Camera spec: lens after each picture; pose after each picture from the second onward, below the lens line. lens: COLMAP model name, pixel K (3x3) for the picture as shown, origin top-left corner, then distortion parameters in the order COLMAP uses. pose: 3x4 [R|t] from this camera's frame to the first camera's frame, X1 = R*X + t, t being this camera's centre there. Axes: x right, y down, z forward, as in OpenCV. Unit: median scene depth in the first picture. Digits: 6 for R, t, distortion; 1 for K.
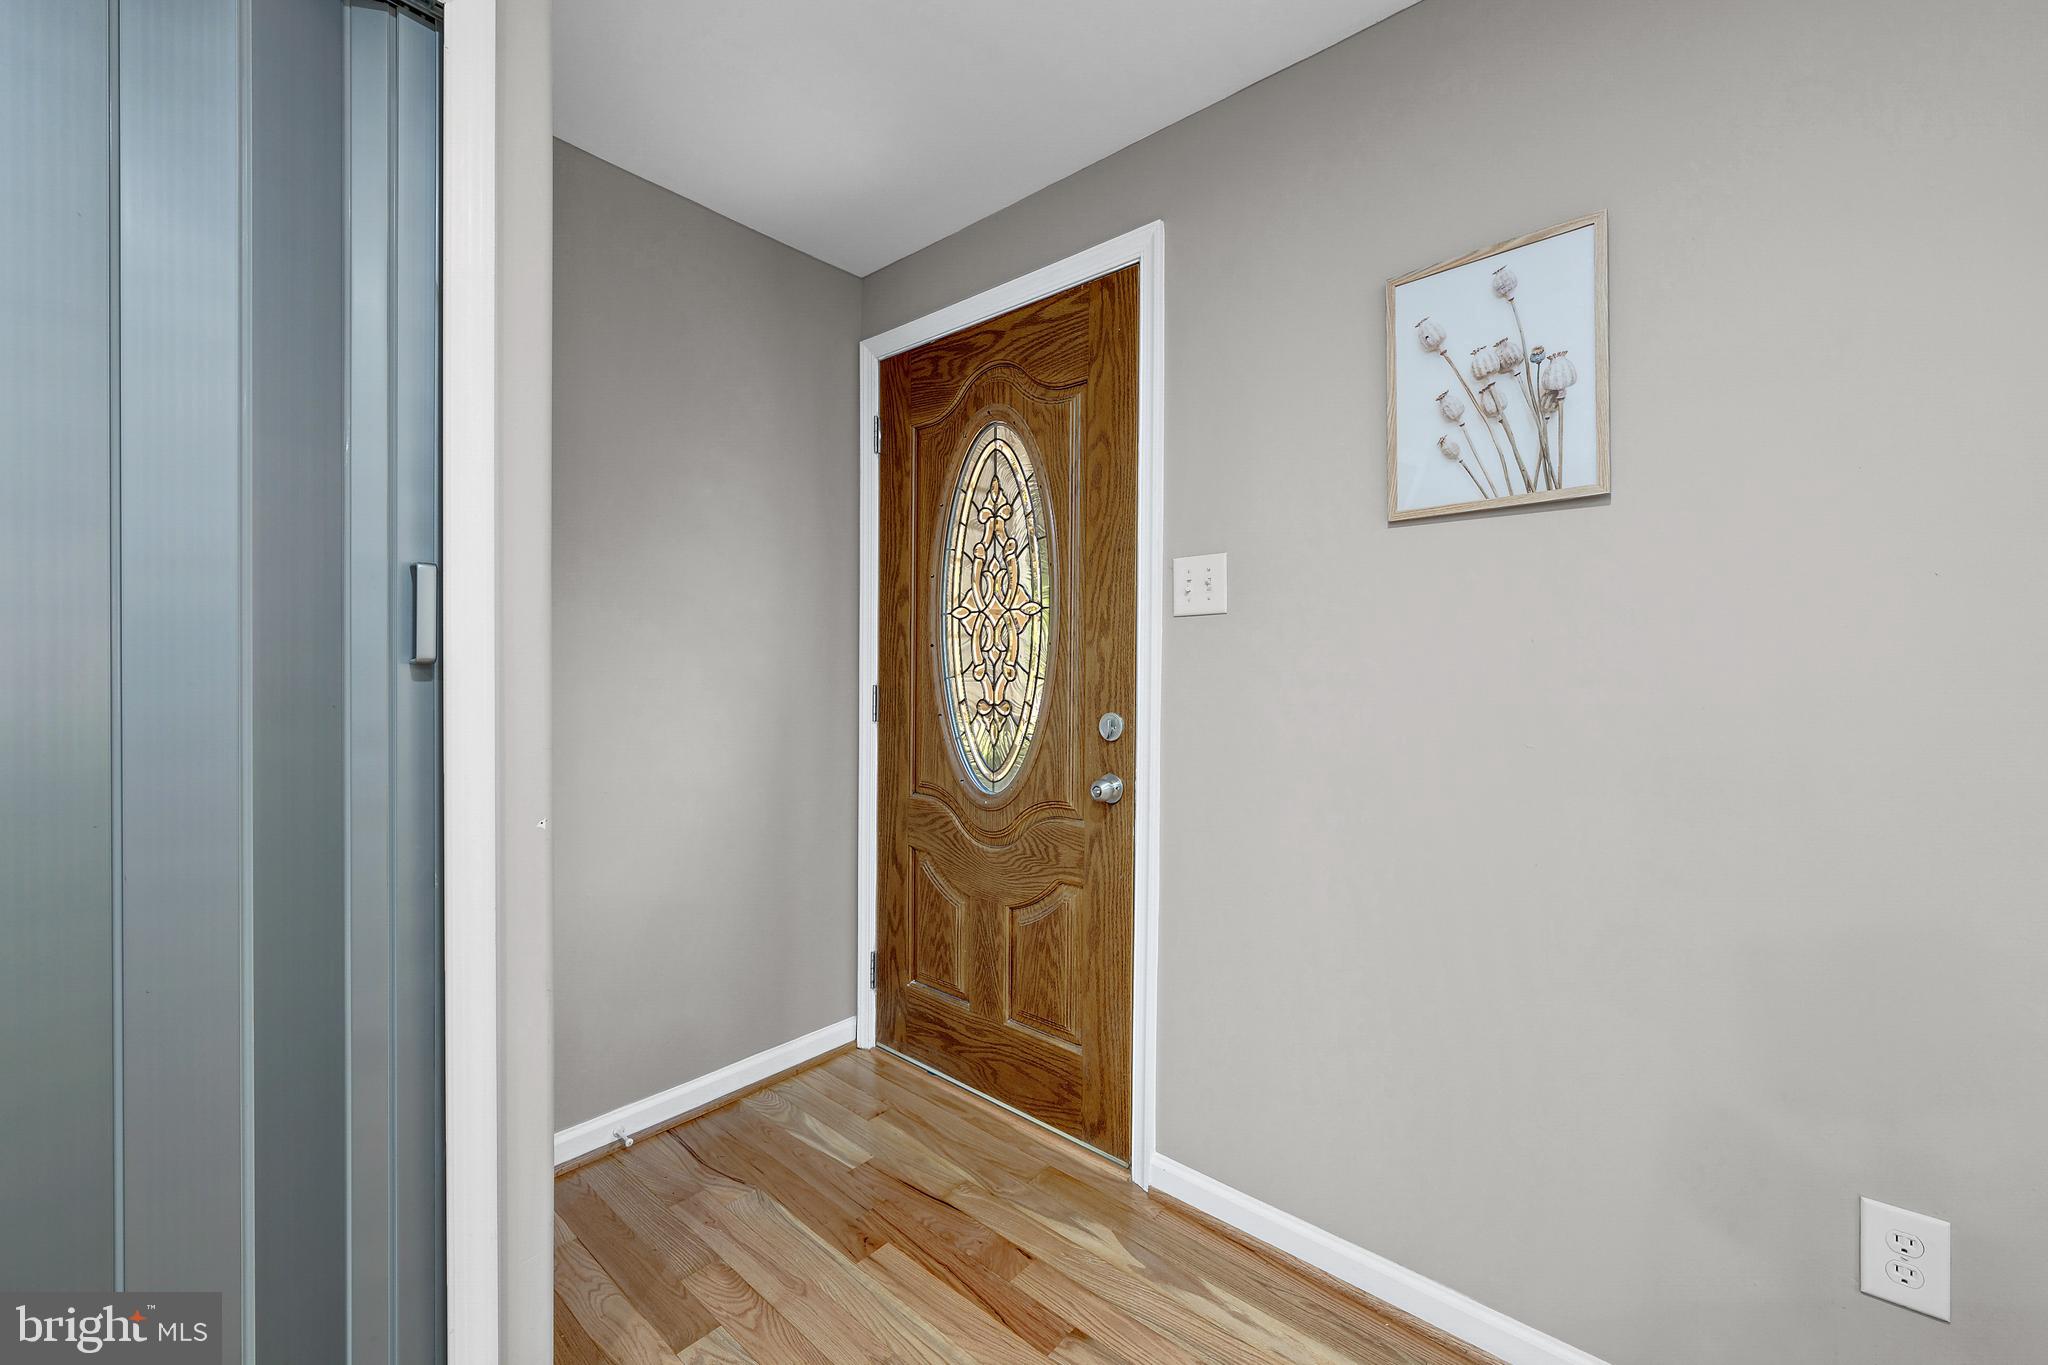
lens RADIAL K [[849.5, 0, 1019.6], [0, 849.5, 679.8], [0, 0, 1]] dist [-0.002505, -0.000244]
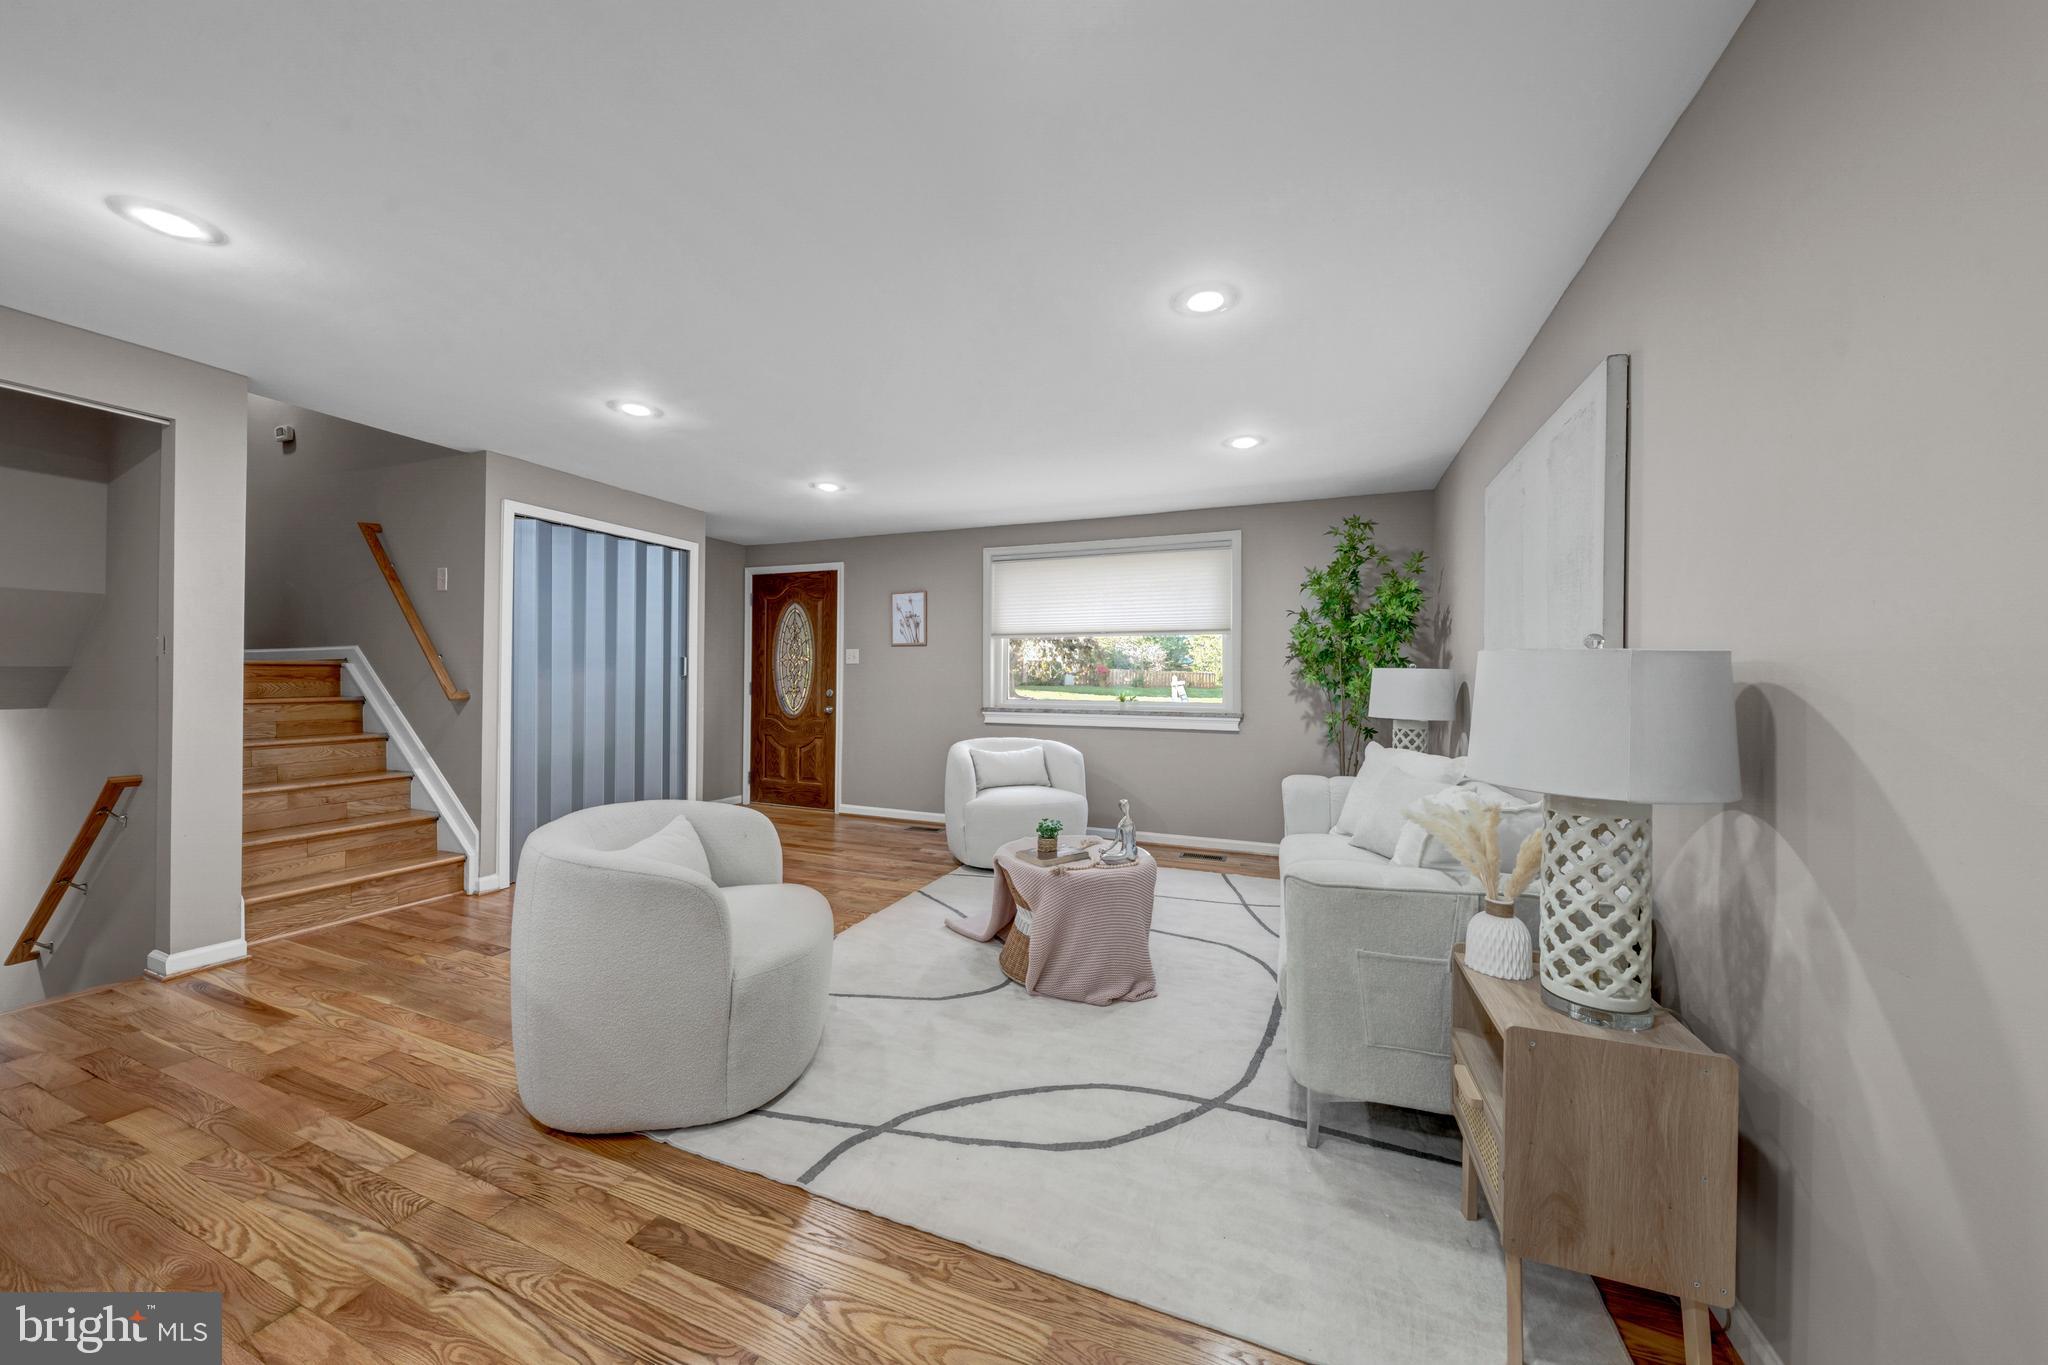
lens RADIAL K [[711.6, 0, 1014.9], [0, 711.6, 685.3], [0, 0, 1]] dist [-0.004794, 0.000533]
pose [[0.942721, 0.002369, 0.333574, -0.157919], [-0.001453, 0.999994, -0.002995, 0.027624], [-0.333579, 0.002339, 0.942719, -2.093039]]
